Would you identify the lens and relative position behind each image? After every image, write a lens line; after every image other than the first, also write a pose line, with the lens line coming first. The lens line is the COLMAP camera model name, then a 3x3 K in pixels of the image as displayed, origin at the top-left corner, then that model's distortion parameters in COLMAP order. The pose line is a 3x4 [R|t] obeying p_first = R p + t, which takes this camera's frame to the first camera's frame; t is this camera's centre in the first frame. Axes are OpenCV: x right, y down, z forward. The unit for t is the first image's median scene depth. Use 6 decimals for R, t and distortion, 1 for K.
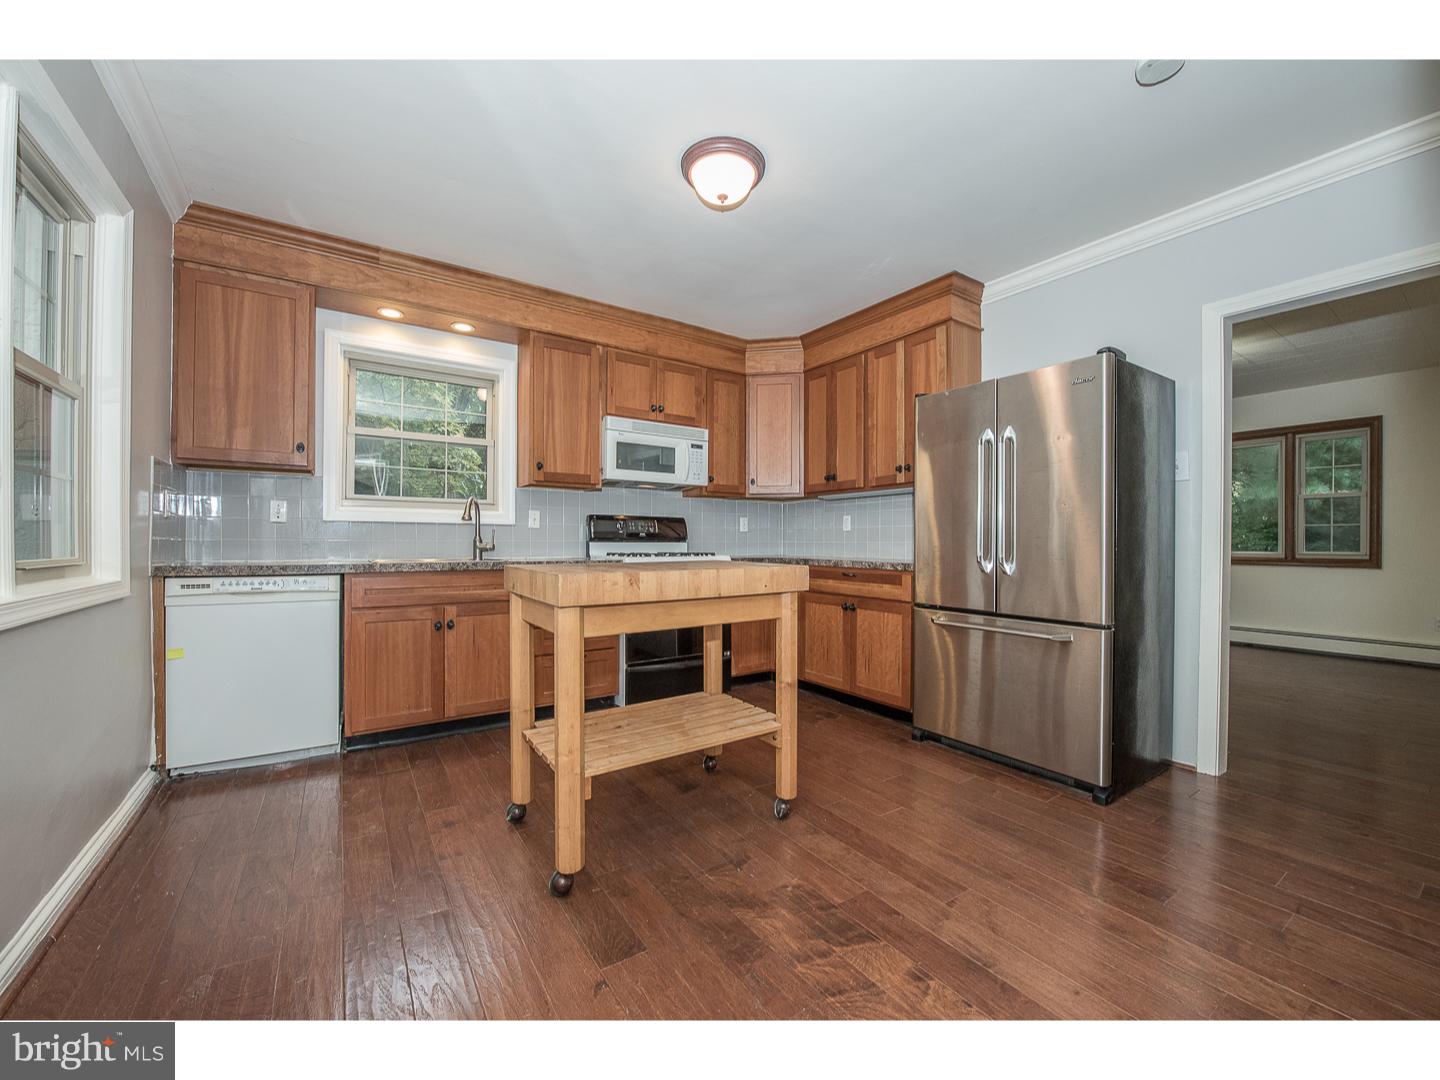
lens RADIAL K [[578.8, 0, 720.0], [0, 578.8, 540.0], [0, 0, 1]] dist [-0.020797, -0.000324]
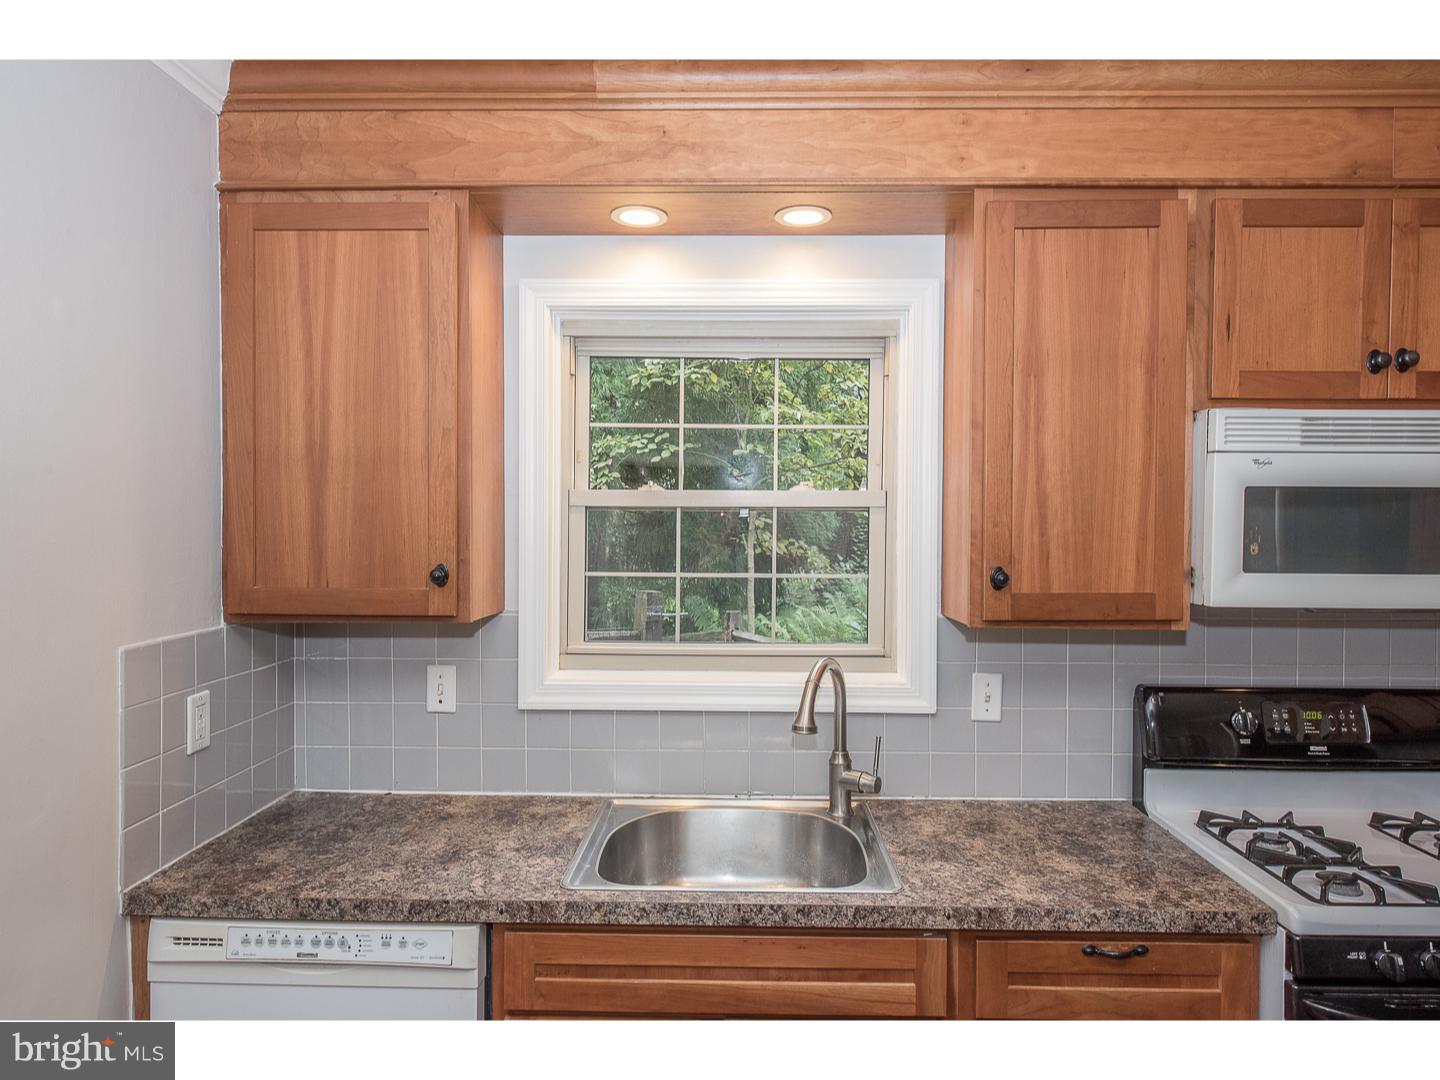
lens RADIAL K [[899.8, 0, 720.0], [0, 899.8, 540.0], [0, 0, 1]] dist [0.001522, 0.000615]
pose [[0.812153, 0.016588, -0.583209, -0.130909], [0.002951, 0.999466, 0.032537, -0.166889], [0.583437, -0.028146, 0.811670, 0.454291]]
